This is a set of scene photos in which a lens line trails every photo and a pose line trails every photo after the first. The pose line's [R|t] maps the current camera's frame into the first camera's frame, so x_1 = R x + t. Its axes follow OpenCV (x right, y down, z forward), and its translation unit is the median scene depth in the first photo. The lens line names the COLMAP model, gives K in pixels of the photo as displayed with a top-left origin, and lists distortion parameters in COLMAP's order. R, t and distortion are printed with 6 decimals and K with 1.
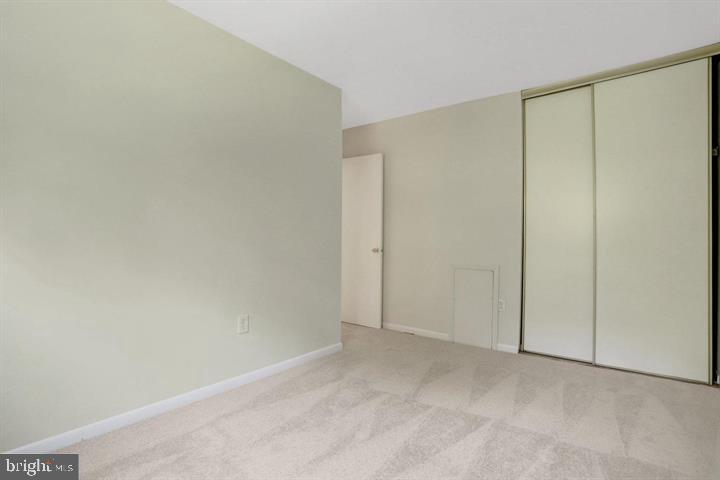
lens RADIAL K [[355.6, 0, 362.6], [0, 355.6, 240.7], [0, 0, 1]] dist [-0.016717, 0.004631]
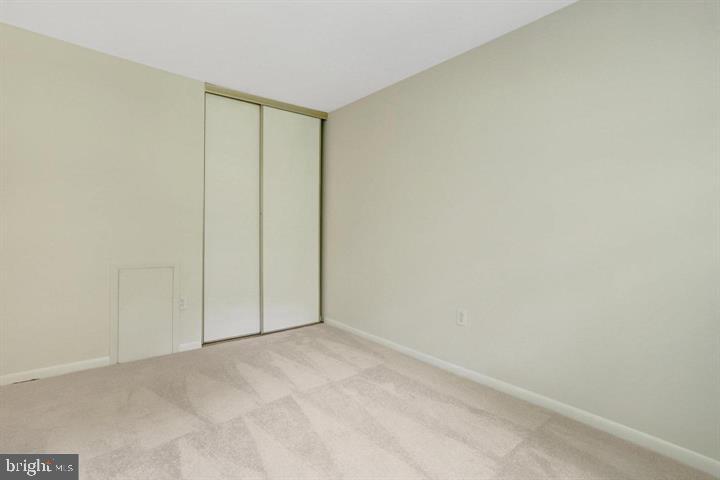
lens RADIAL K [[355.6, 0, 362.4], [0, 355.6, 237.2], [0, 0, 1]] dist [-0.016717, 0.004631]
pose [[0.209410, -0.006898, 0.977804, -0.537846], [-0.001142, 0.999973, 0.007299, 0.005027], [-0.977827, -0.002645, 0.209396, 0.449326]]
